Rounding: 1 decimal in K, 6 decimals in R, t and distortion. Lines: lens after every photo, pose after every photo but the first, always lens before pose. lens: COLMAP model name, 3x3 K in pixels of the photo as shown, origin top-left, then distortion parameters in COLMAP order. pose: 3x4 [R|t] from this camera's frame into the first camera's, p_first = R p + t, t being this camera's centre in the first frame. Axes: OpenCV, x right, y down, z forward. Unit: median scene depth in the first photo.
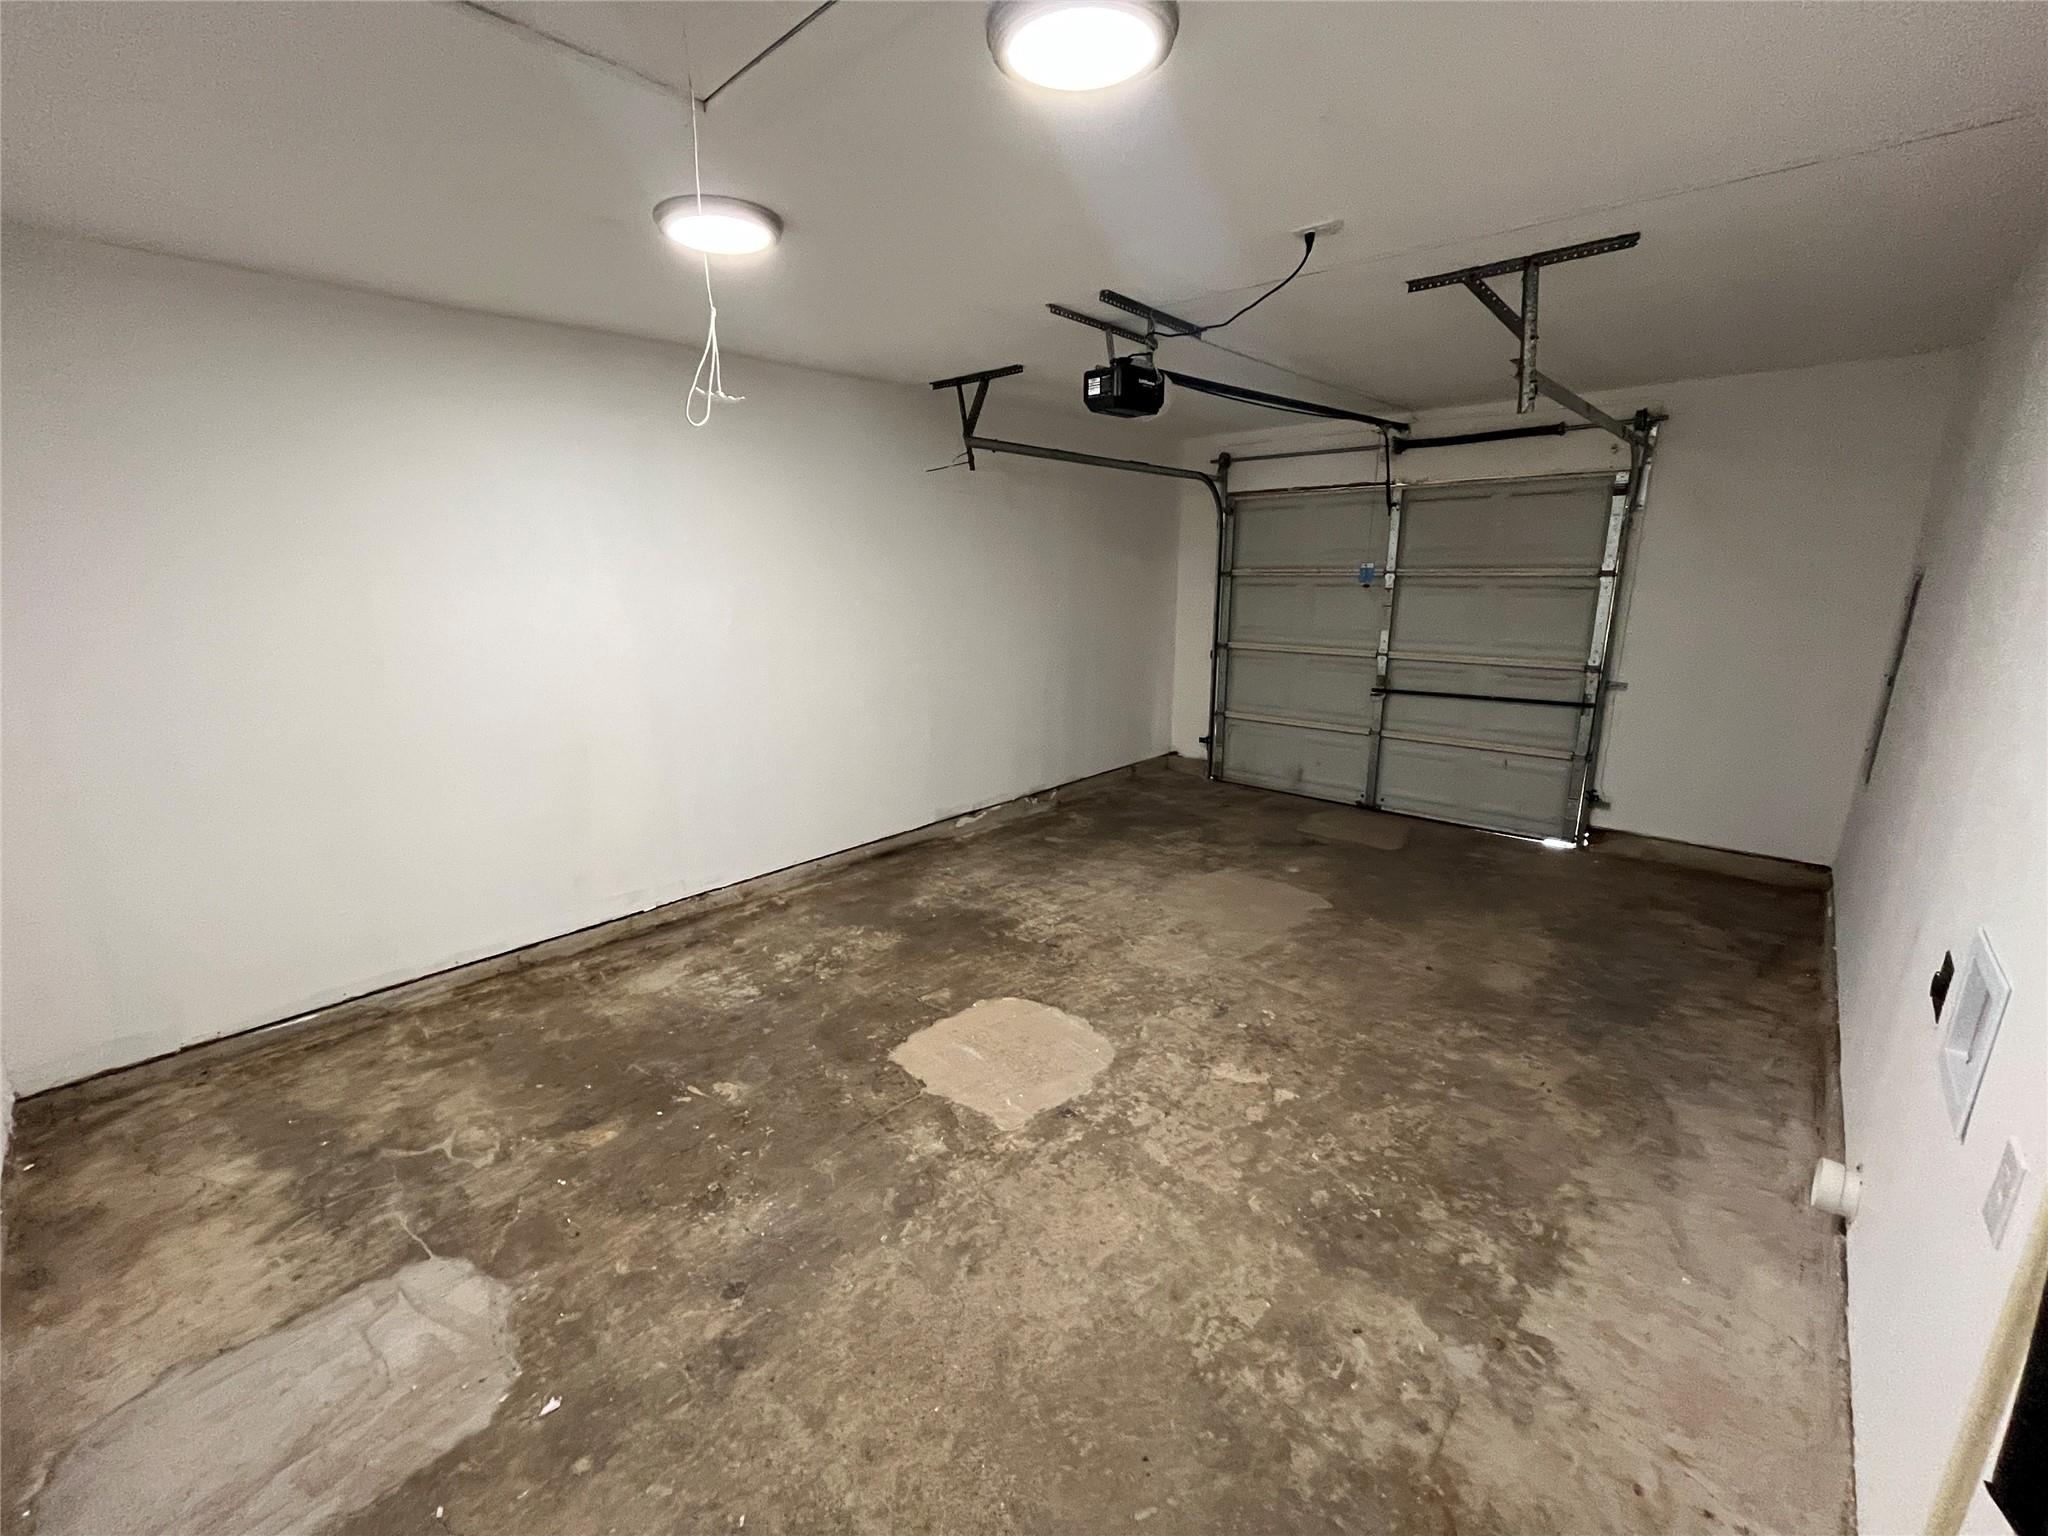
lens RADIAL K [[831.8, 0, 1022.3], [0, 831.8, 771.3], [0, 0, 1]] dist [0.003398, 0.000180]
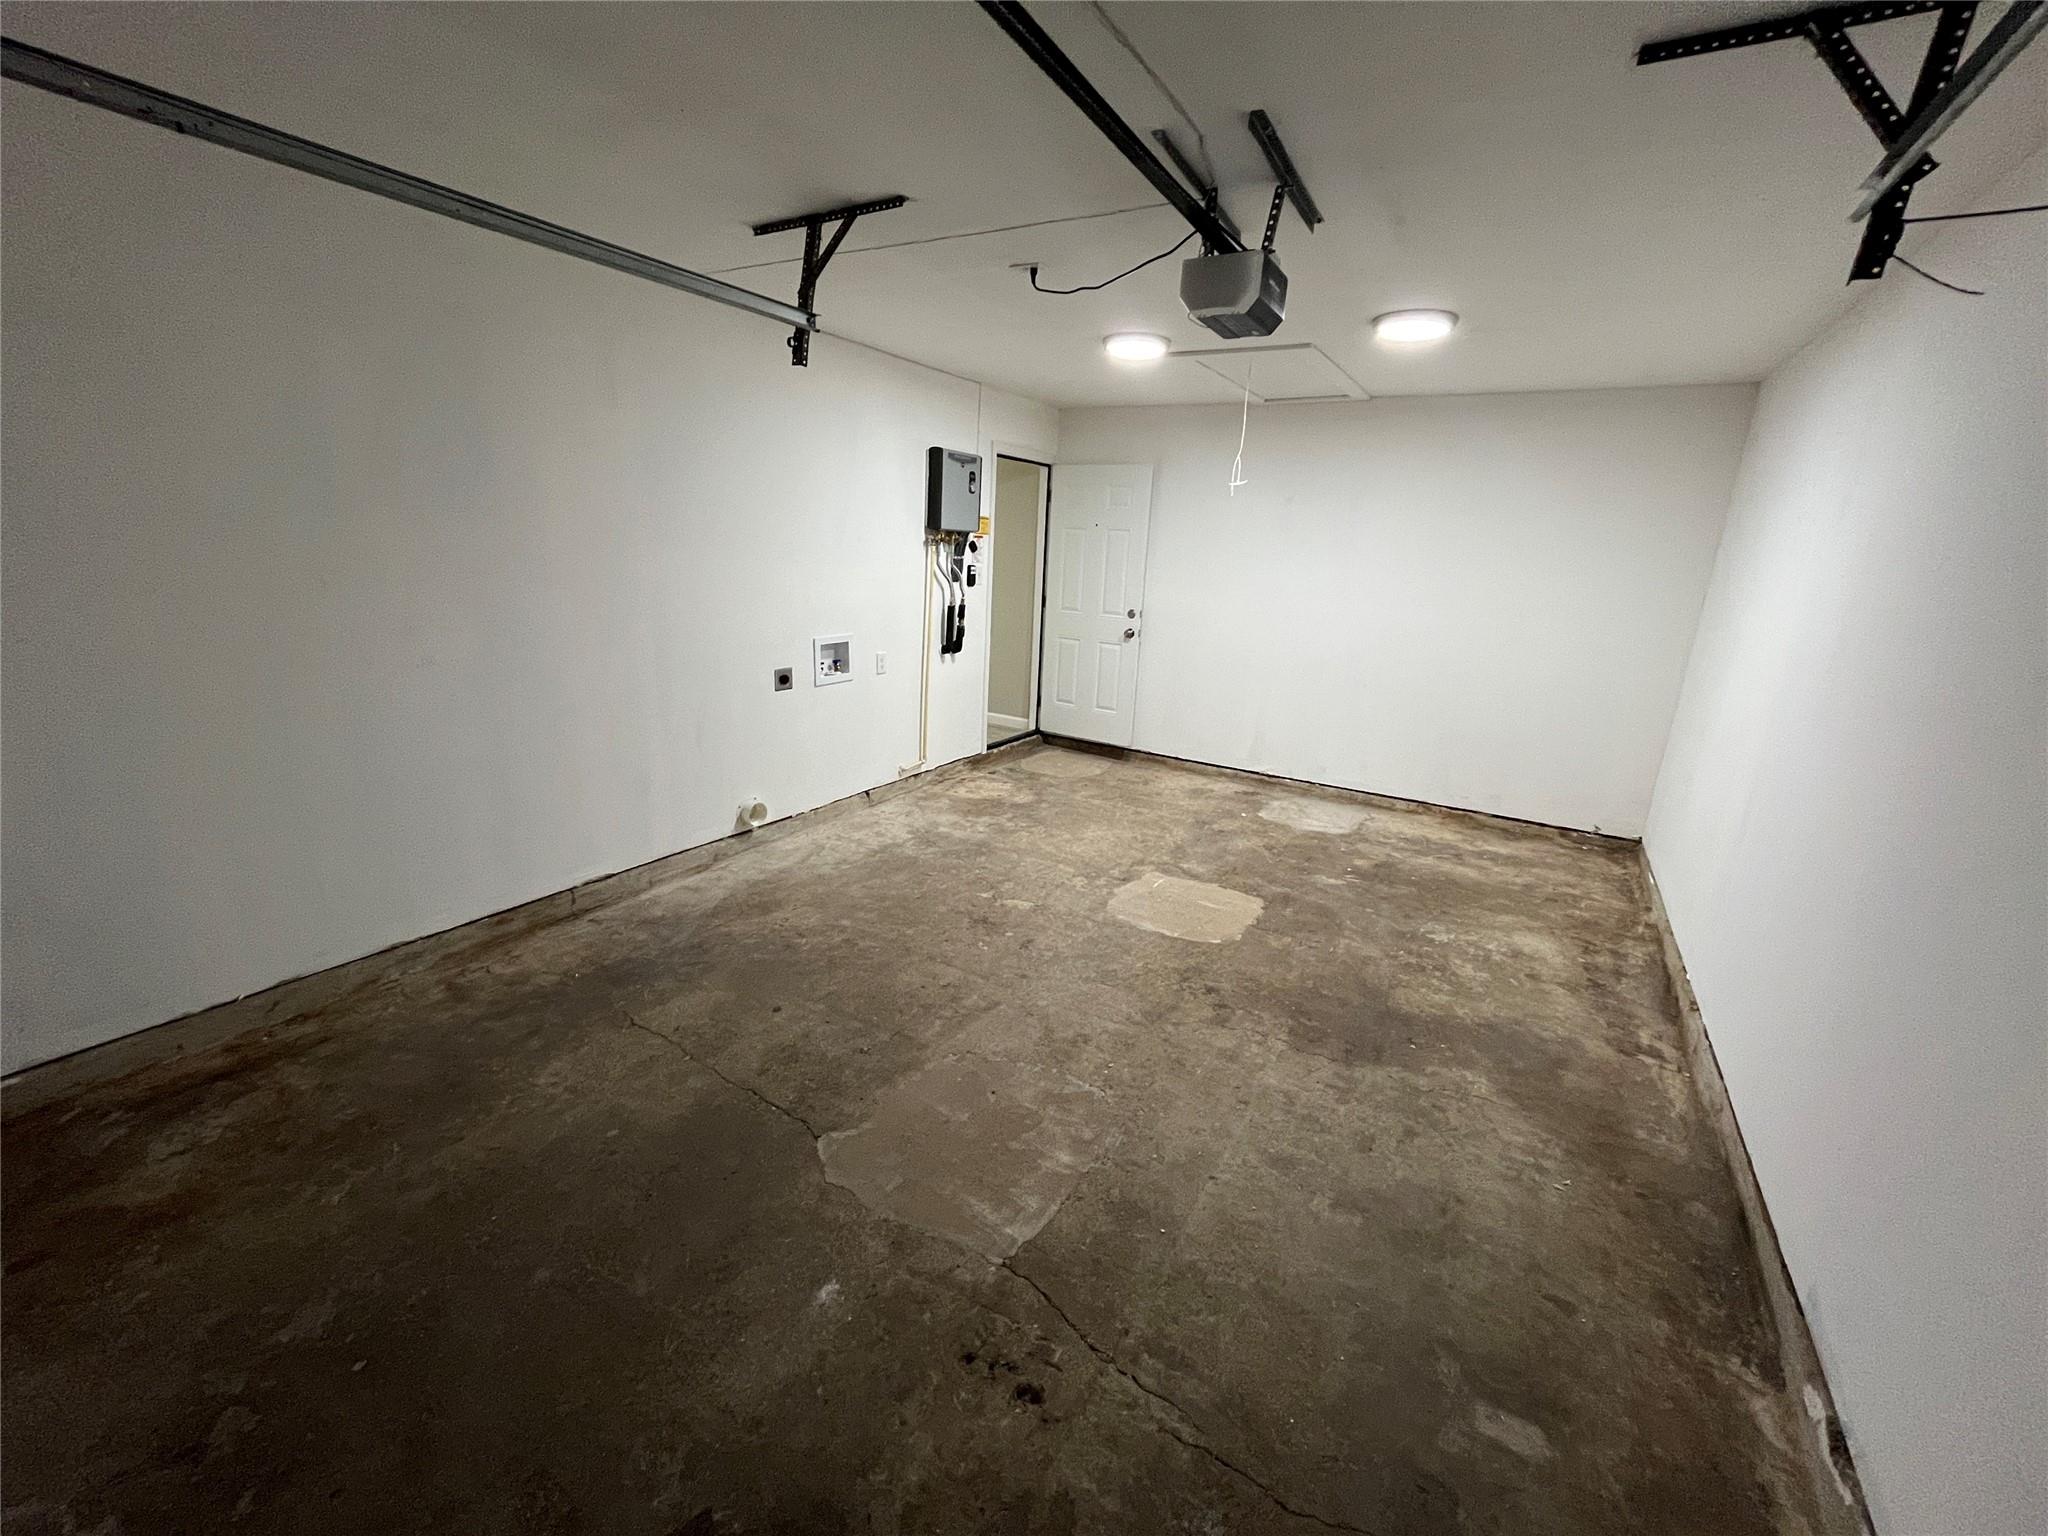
lens RADIAL K [[831.8, 0, 1025.0], [0, 831.8, 767.8], [0, 0, 1]] dist [0.003398, 0.000180]
pose [[-0.979296, 0.007736, -0.202286, 0.452651], [-0.094783, 0.865445, 0.491957, -0.441815], [0.178873, 0.500945, -0.846793, 1.782550]]
